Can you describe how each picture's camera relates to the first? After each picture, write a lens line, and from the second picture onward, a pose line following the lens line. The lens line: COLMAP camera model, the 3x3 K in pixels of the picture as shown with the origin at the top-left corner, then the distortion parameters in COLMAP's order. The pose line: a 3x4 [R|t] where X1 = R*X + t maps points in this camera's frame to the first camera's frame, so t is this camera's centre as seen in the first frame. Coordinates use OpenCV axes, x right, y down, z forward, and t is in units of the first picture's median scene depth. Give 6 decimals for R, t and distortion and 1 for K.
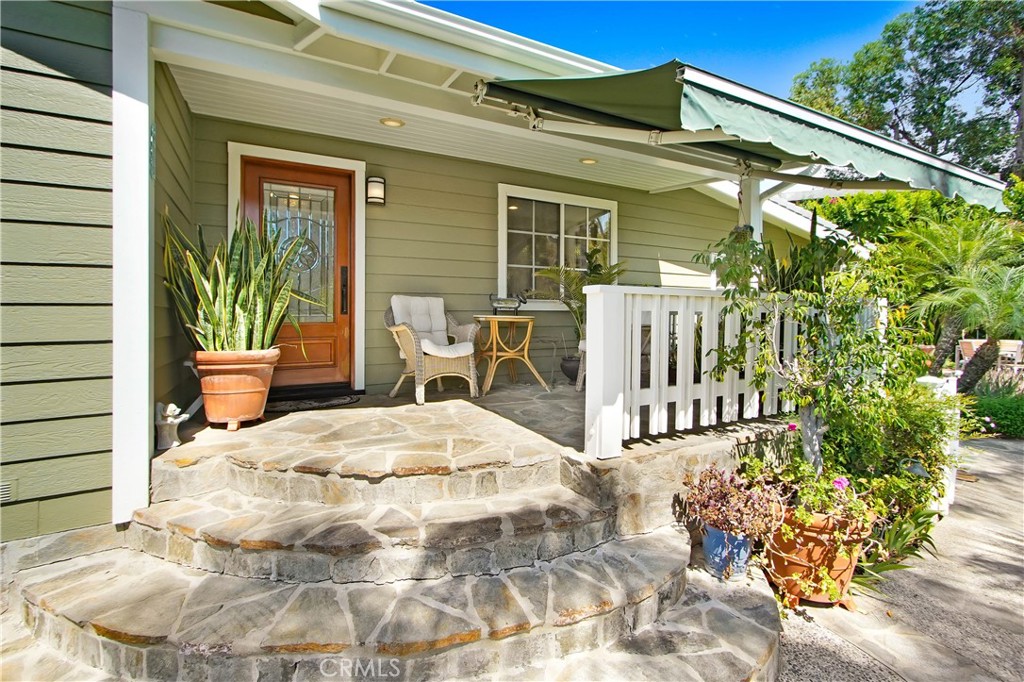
lens RADIAL K [[461.4, 0, 523.5], [0, 461.4, 323.9], [0, 0, 1]] dist [-0.032454, 0.018013]
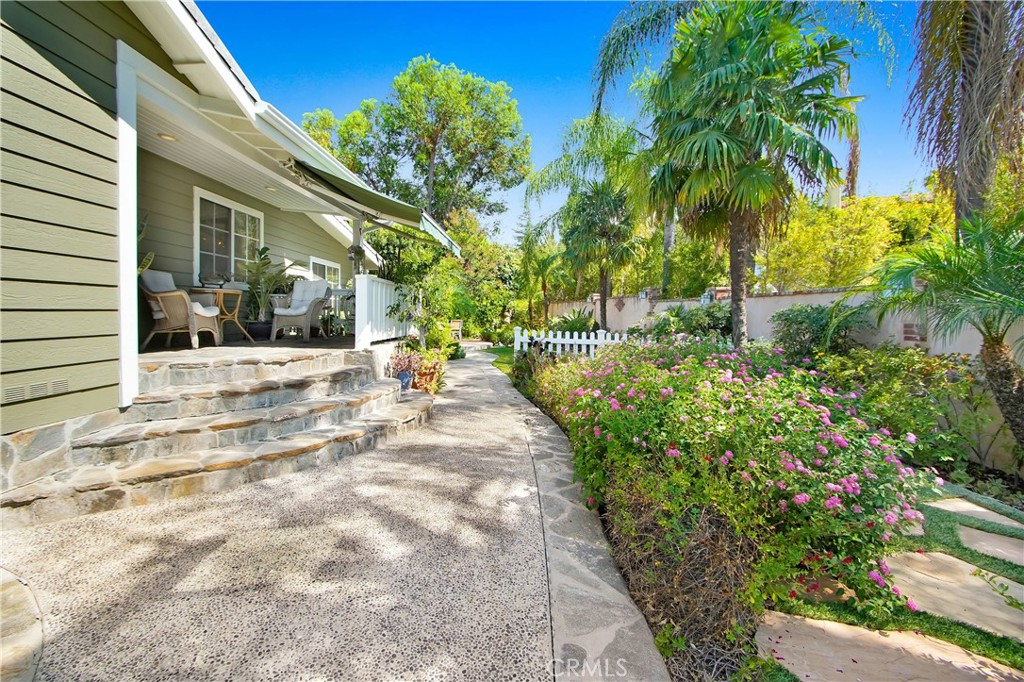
lens RADIAL K [[452.0, 0, 505.9], [0, 452.0, 328.2], [0, 0, 1]] dist [-0.032045, 0.008102]
pose [[0.523040, -0.014119, 0.852191, -0.813874], [0.004770, 0.999896, 0.013638, 0.091285], [-0.852295, -0.003068, 0.523053, -0.462129]]
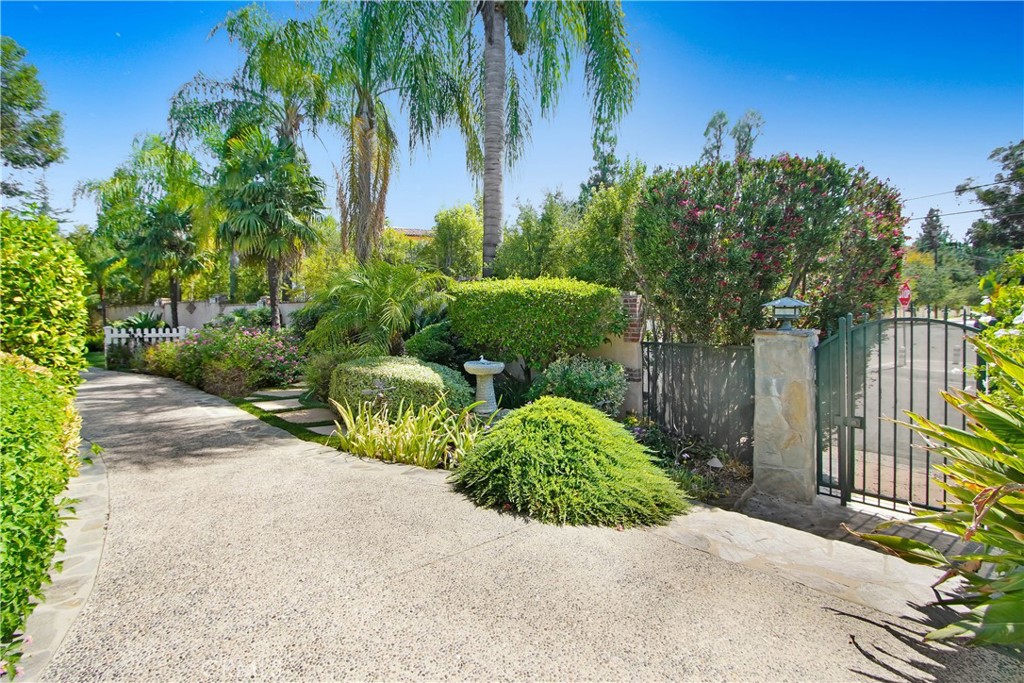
lens RADIAL K [[452.0, 0, 505.9], [0, 452.0, 328.7], [0, 0, 1]] dist [-0.032045, 0.008102]
pose [[-0.318474, -0.016100, 0.947795, -2.306031], [0.035896, 0.998934, 0.029030, 0.137650], [-0.947252, 0.043267, -0.317557, -0.847930]]
